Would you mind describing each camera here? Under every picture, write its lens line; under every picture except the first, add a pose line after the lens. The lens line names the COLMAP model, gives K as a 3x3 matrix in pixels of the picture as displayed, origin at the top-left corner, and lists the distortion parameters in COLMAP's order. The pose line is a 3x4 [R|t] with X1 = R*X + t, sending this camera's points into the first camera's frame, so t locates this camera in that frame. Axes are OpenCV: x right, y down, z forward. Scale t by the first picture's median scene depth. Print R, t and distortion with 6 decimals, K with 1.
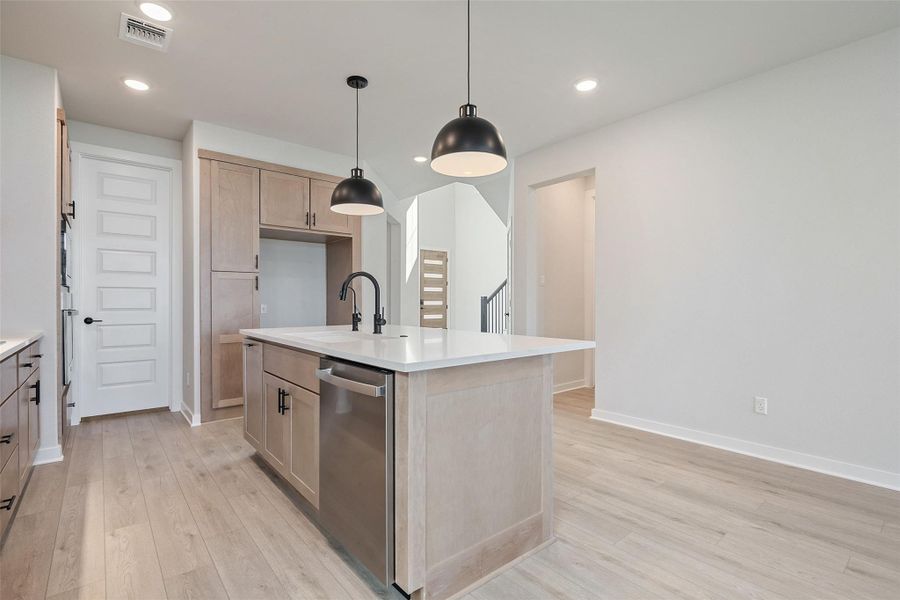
lens RADIAL K [[423.3, 0, 449.1], [0, 423.3, 300.8], [0, 0, 1]] dist [0.000980, -0.003933]
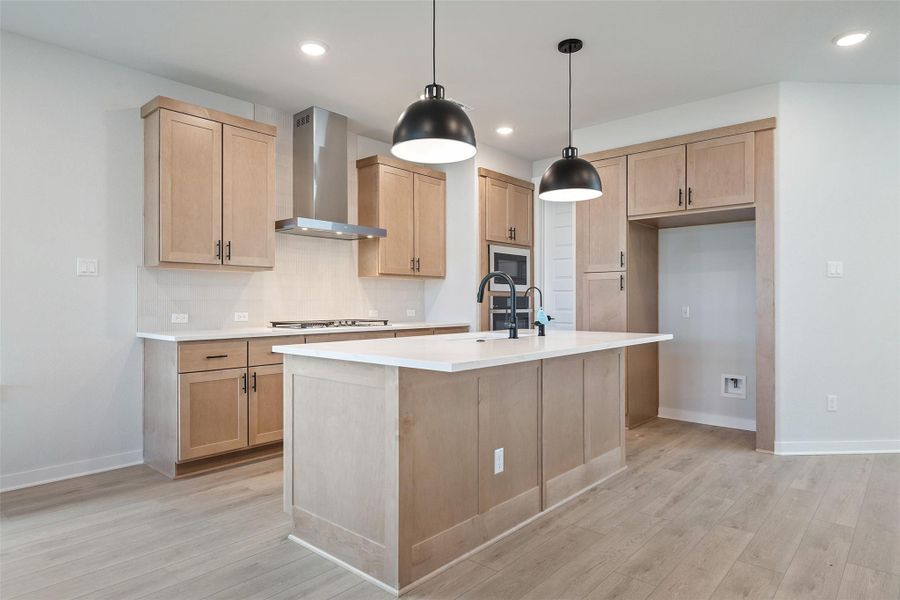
lens RADIAL K [[531.6, 0, 446.6], [0, 531.6, 303.1], [0, 0, 1]] dist [-0.002500, 0.000850]
pose [[0.151257, 0.001746, -0.988493, 0.620919], [0.000358, 0.999998, 0.001821, -0.000072], [0.988494, -0.000629, 0.151256, 0.456745]]
